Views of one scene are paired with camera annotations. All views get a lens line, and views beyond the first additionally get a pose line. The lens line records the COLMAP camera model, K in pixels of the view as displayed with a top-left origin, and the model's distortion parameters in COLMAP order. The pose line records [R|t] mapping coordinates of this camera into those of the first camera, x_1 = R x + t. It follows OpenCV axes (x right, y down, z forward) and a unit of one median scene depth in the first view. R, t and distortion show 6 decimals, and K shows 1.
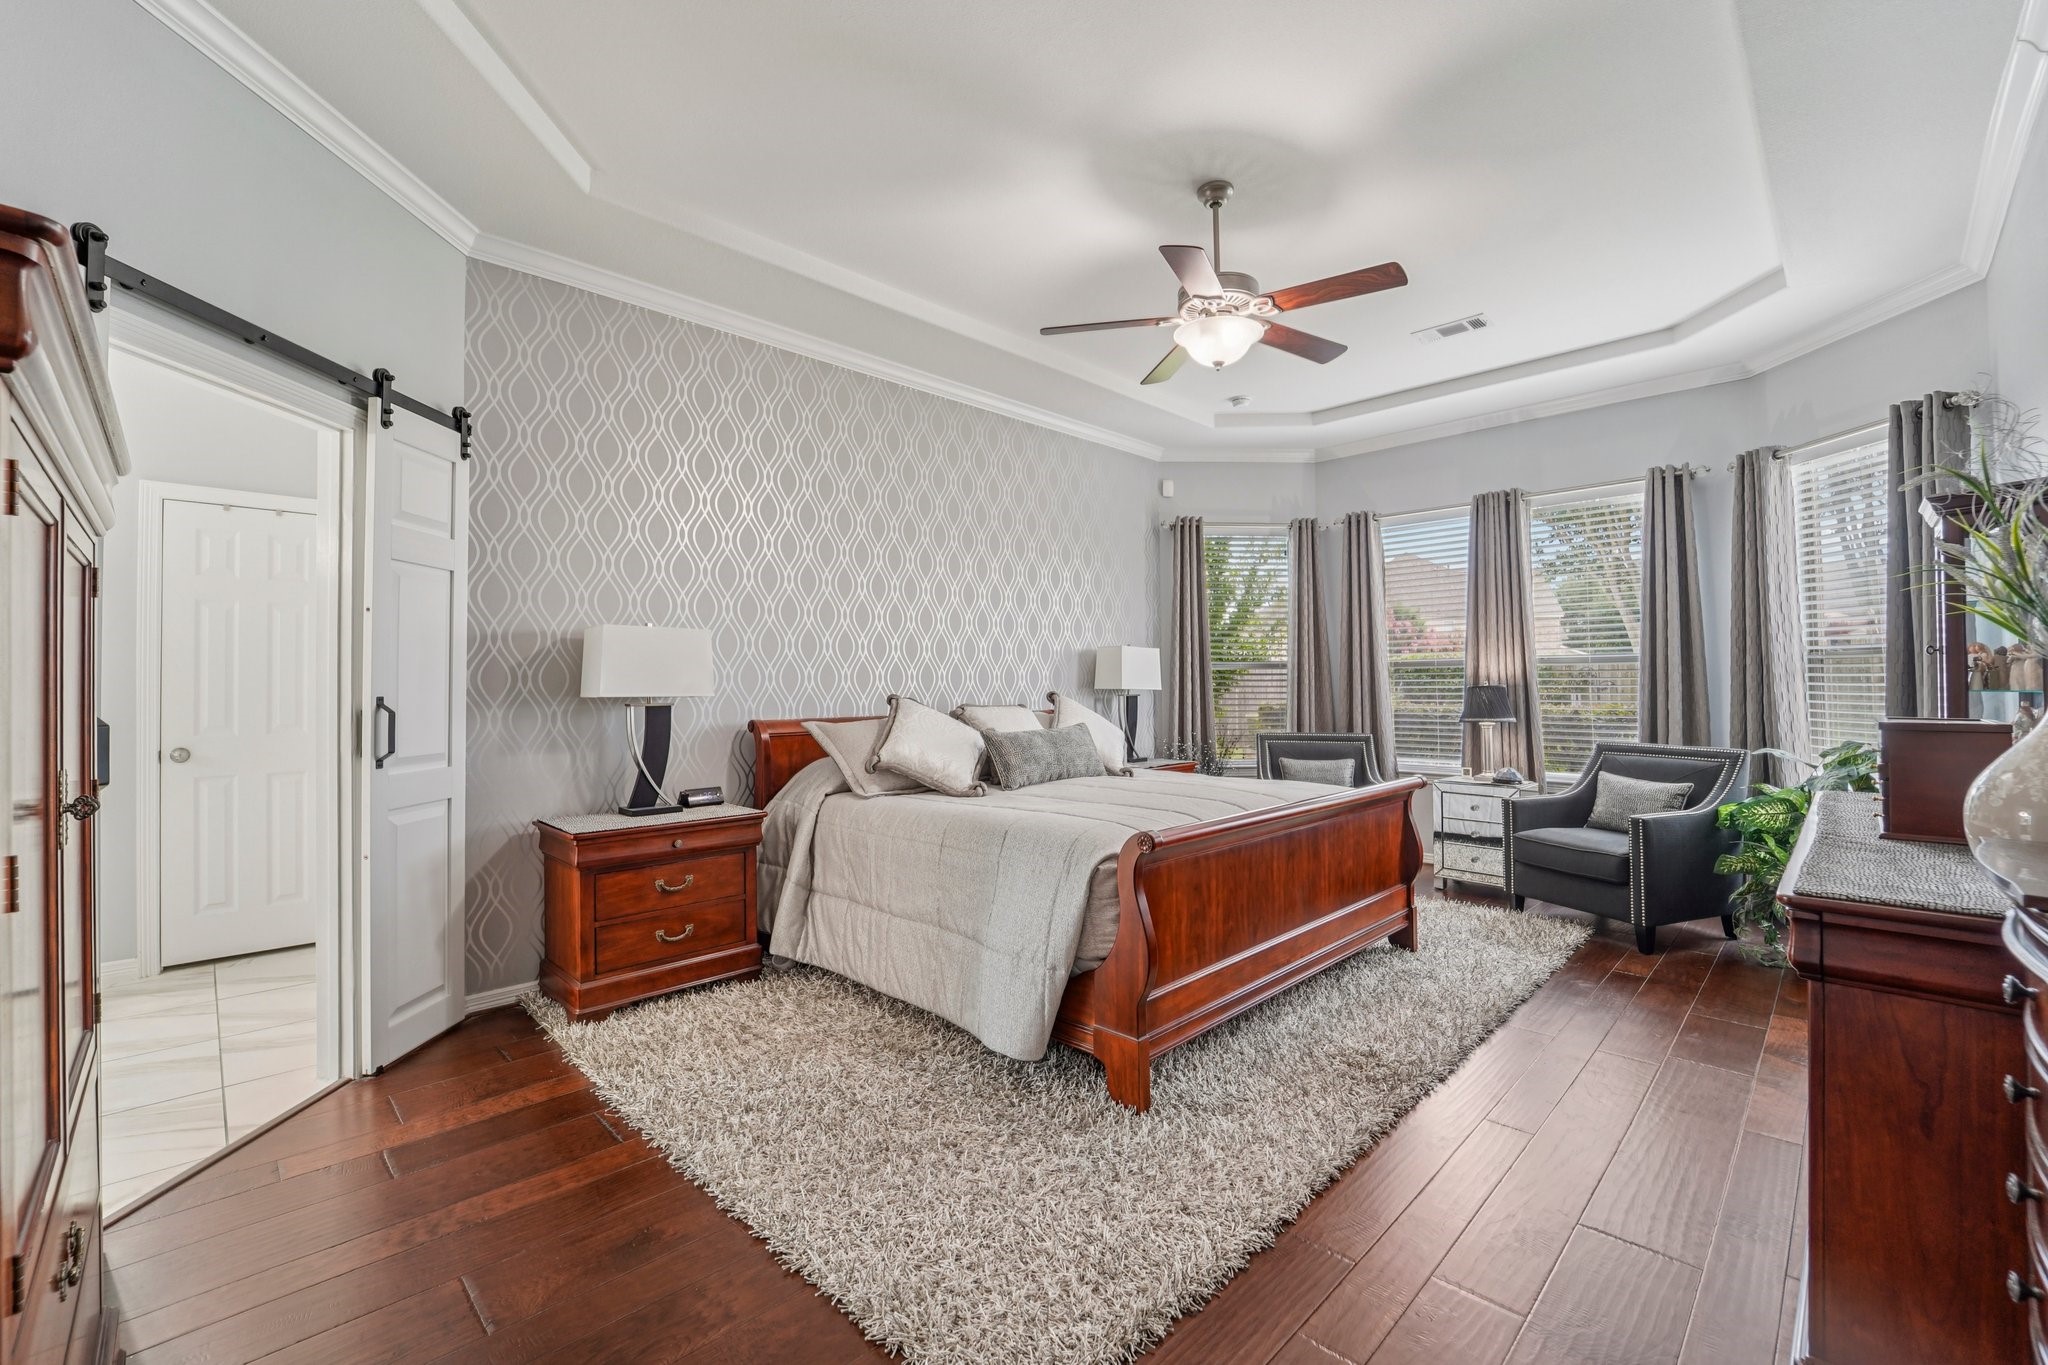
lens RADIAL K [[841.8, 0, 1034.8], [0, 841.8, 679.5], [0, 0, 1]] dist [-0.022884, 0.004824]
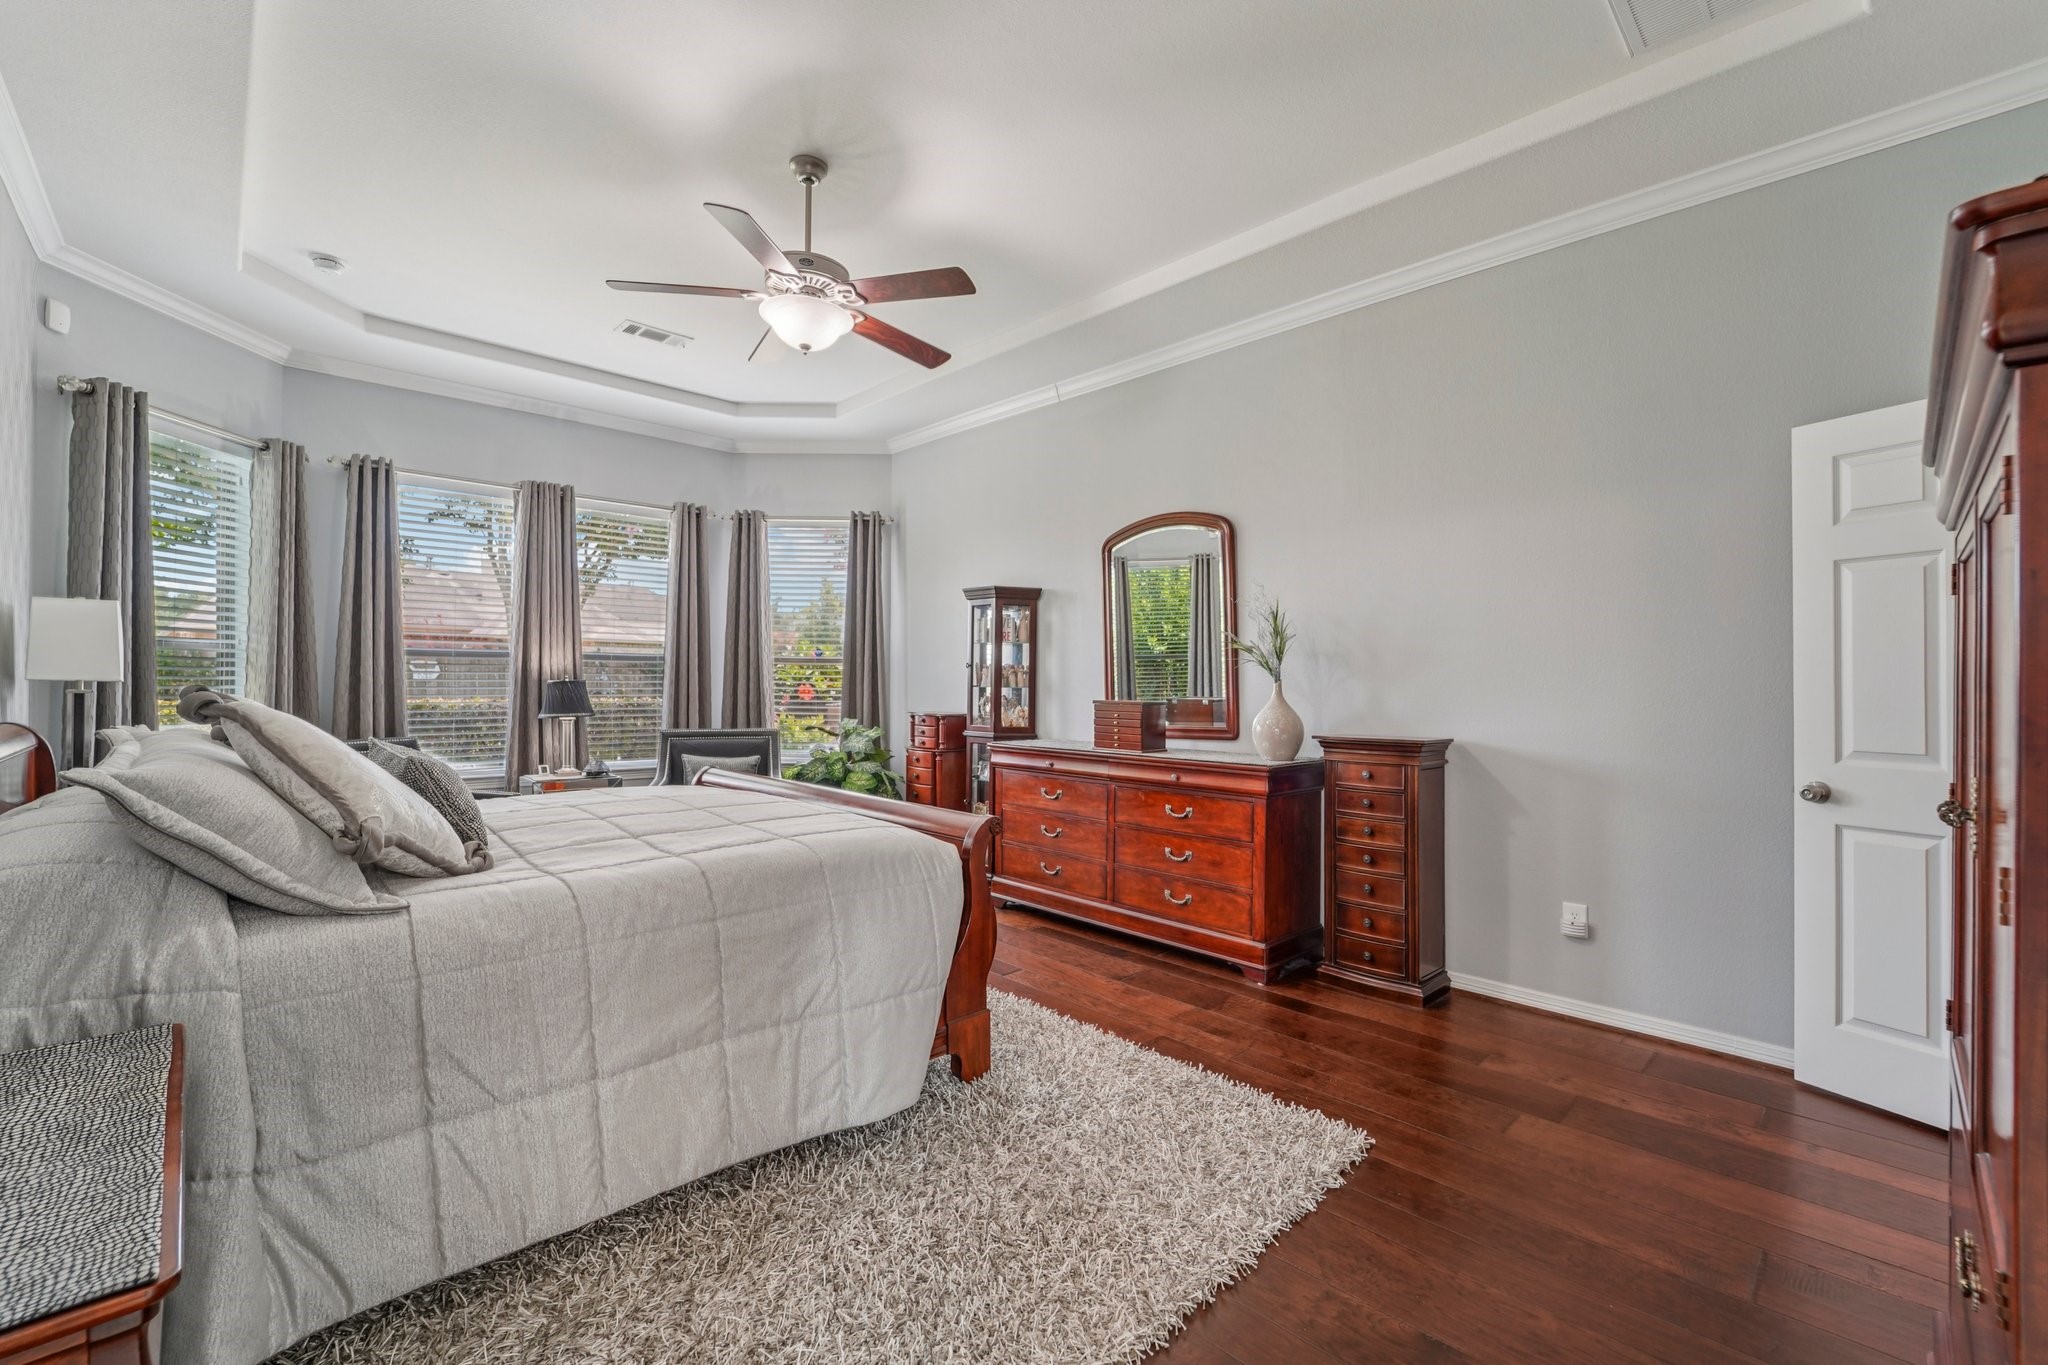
lens RADIAL K [[841.8, 0, 1036.1], [0, 841.8, 681.6], [0, 0, 1]] dist [-0.022884, 0.004824]
pose [[0.031513, 0.004507, 0.999493, -0.481675], [-0.015624, 0.999870, -0.004016, 0.005089], [-0.999381, -0.015489, 0.031579, 0.457371]]
